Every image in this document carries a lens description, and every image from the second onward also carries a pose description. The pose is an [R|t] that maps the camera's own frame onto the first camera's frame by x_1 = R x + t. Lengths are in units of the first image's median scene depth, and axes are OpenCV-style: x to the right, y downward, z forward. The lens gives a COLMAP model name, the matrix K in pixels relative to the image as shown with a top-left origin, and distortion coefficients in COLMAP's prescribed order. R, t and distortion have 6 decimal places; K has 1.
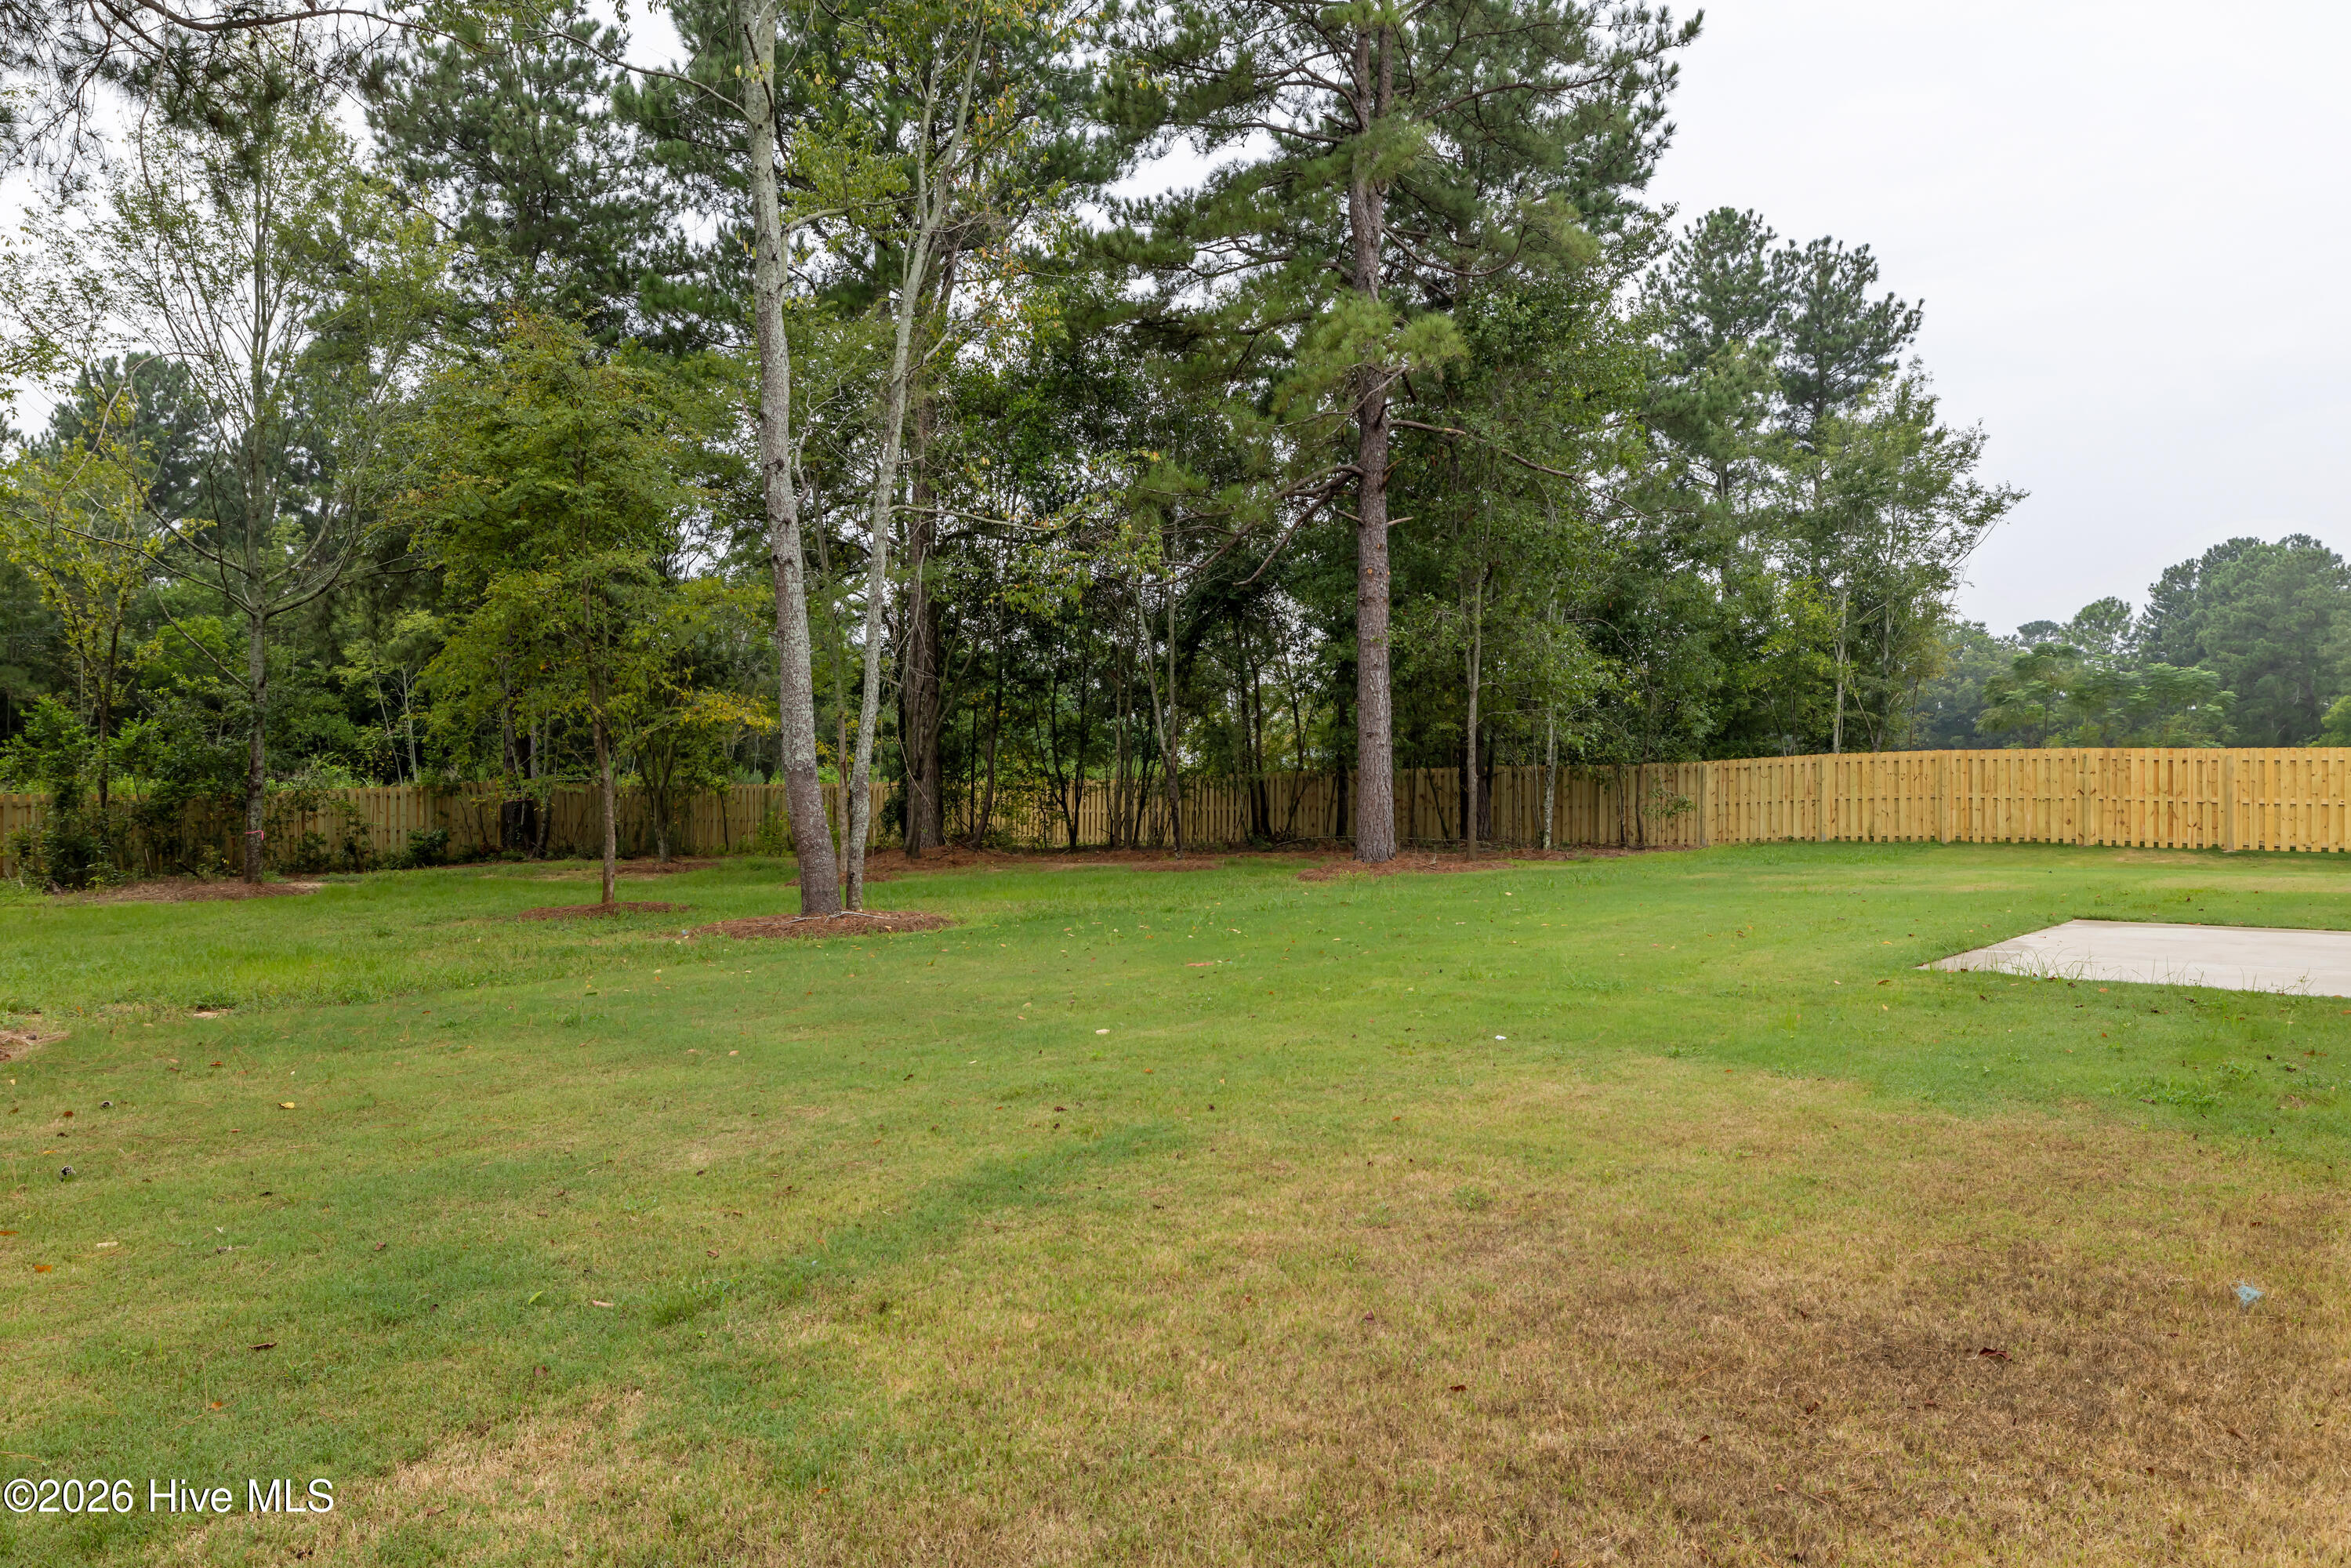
lens RADIAL K [[1652.7, 0, 1175.5], [0, 1652.7, 784.0], [0, 0, 1]] dist [-0.008807, -0.006895]
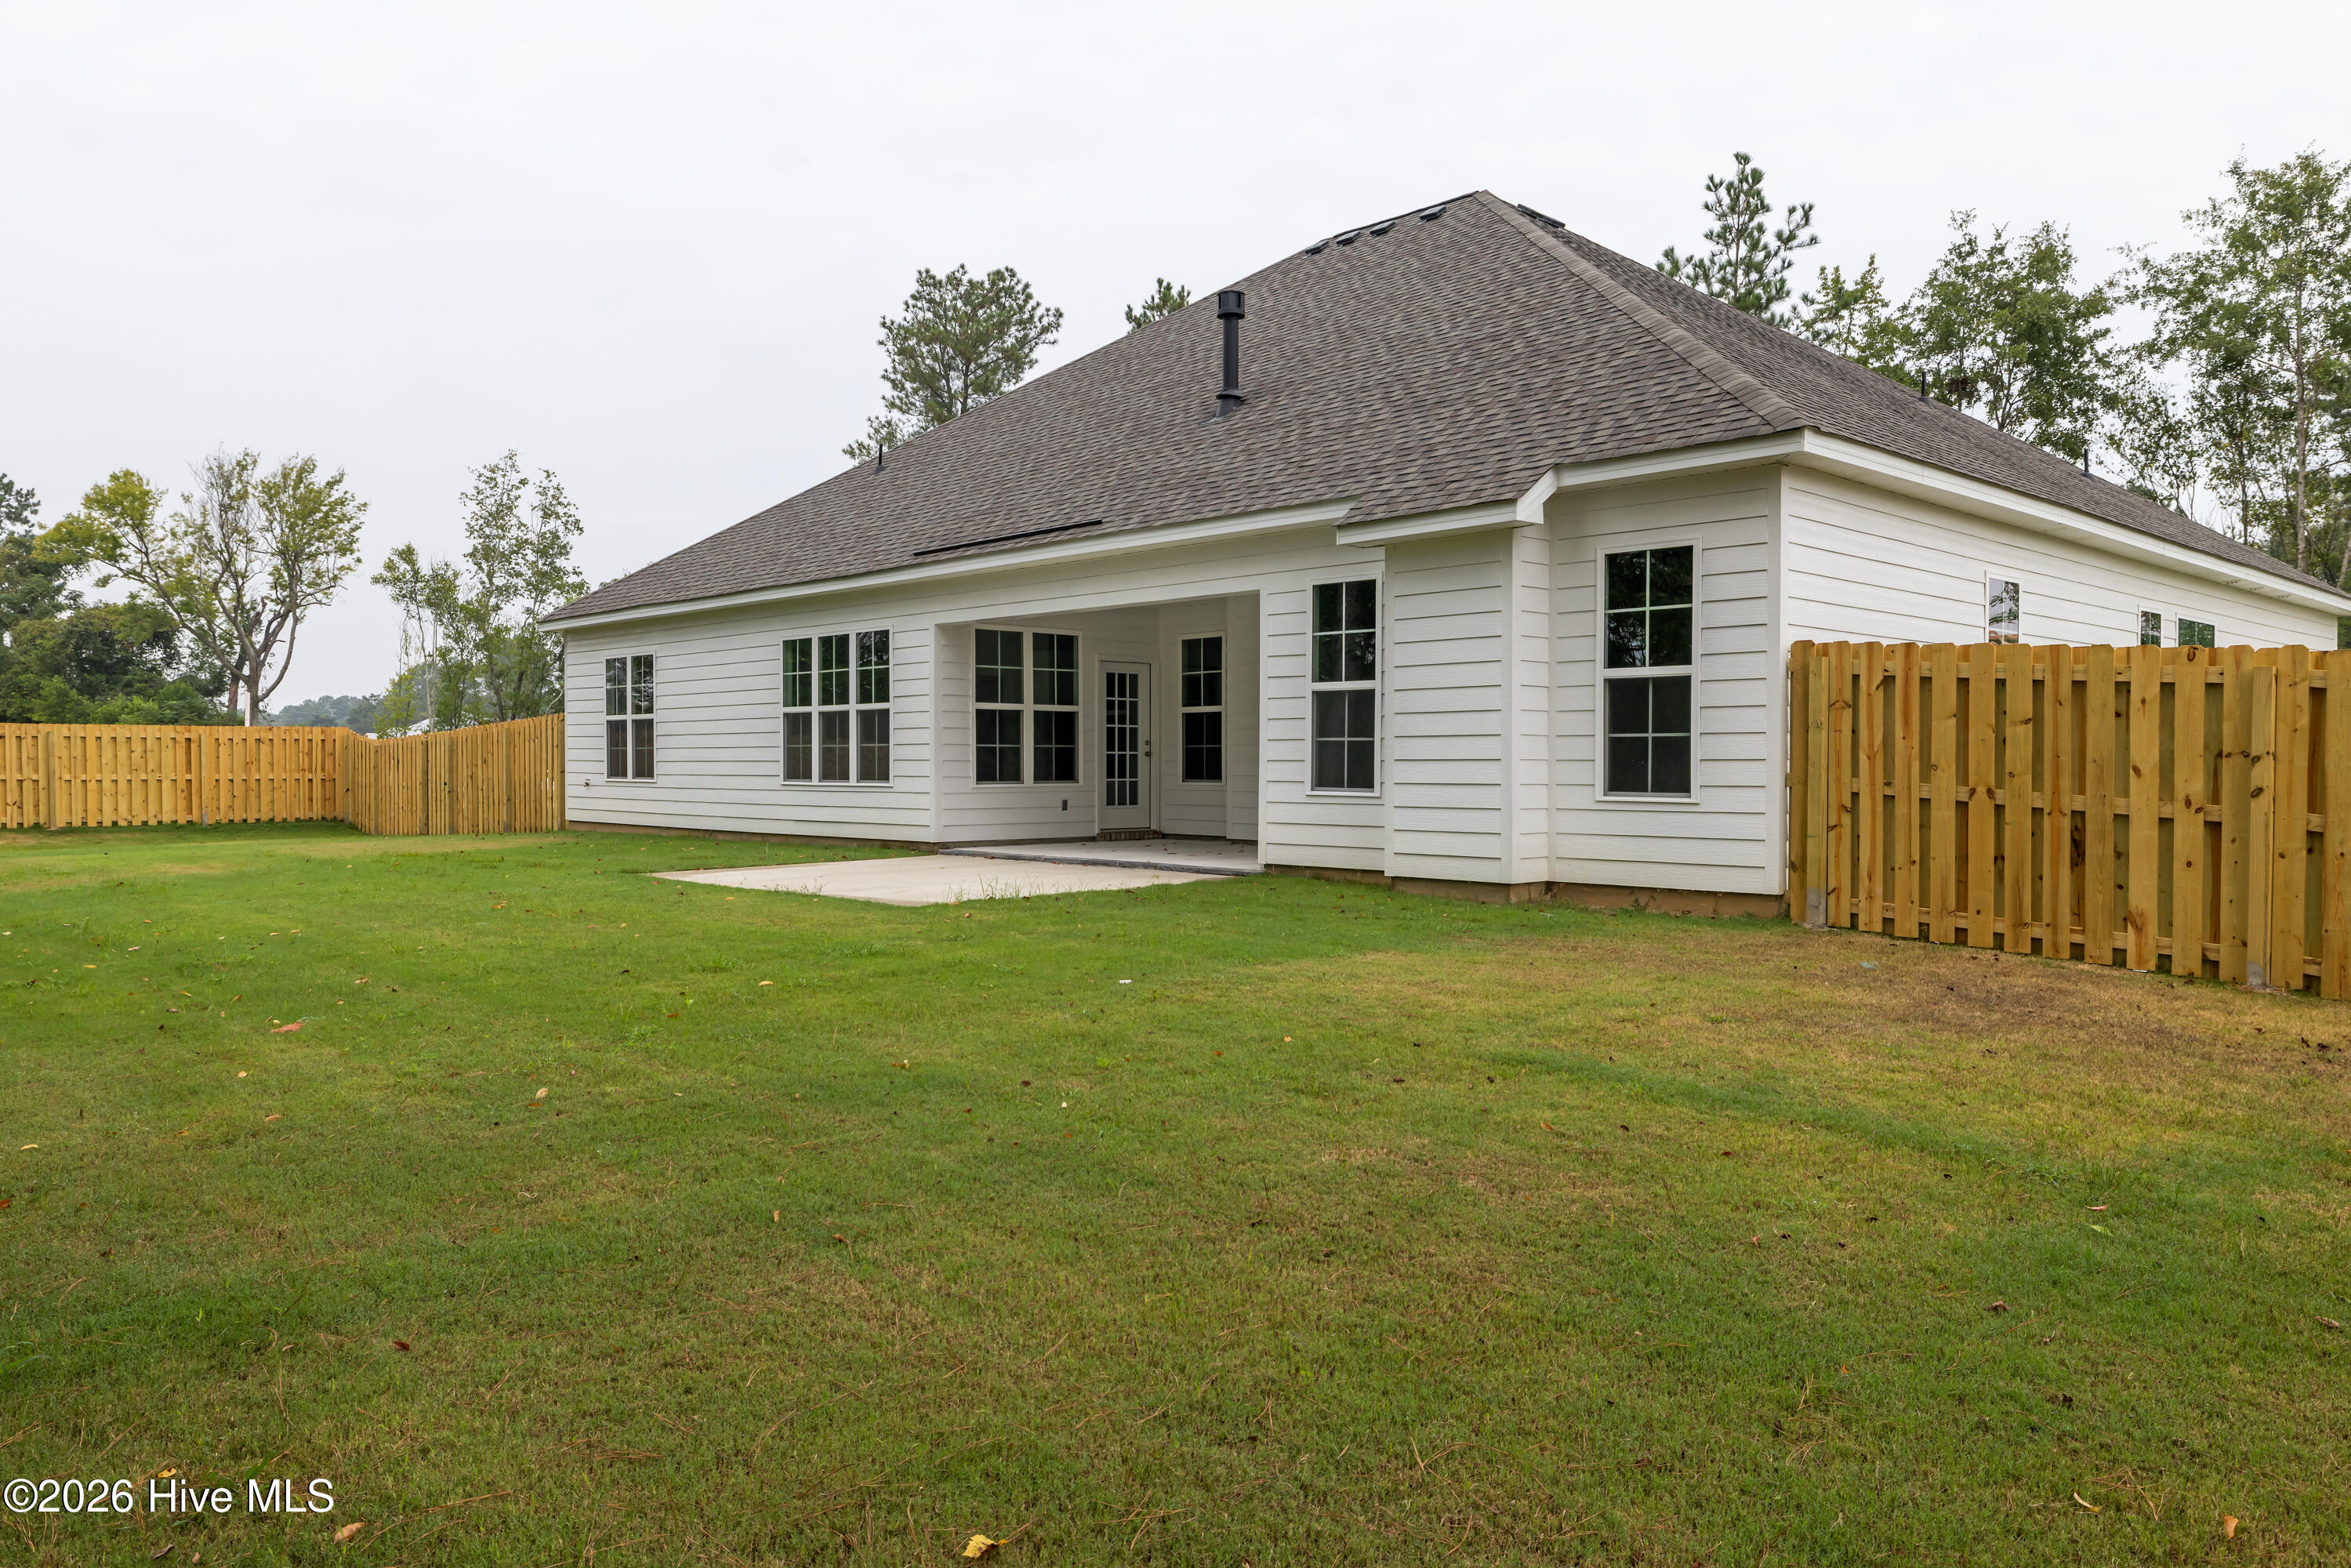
lens RADIAL K [[1611.9, 0, 1156.8], [0, 1611.9, 793.2], [0, 0, 1]] dist [0.005801, -0.001075]
pose [[0.137982, -0.024549, 0.990130, -0.188171], [0.008008, 0.999688, 0.023670, 0.001729], [-0.990402, 0.004663, 0.138135, 0.184930]]
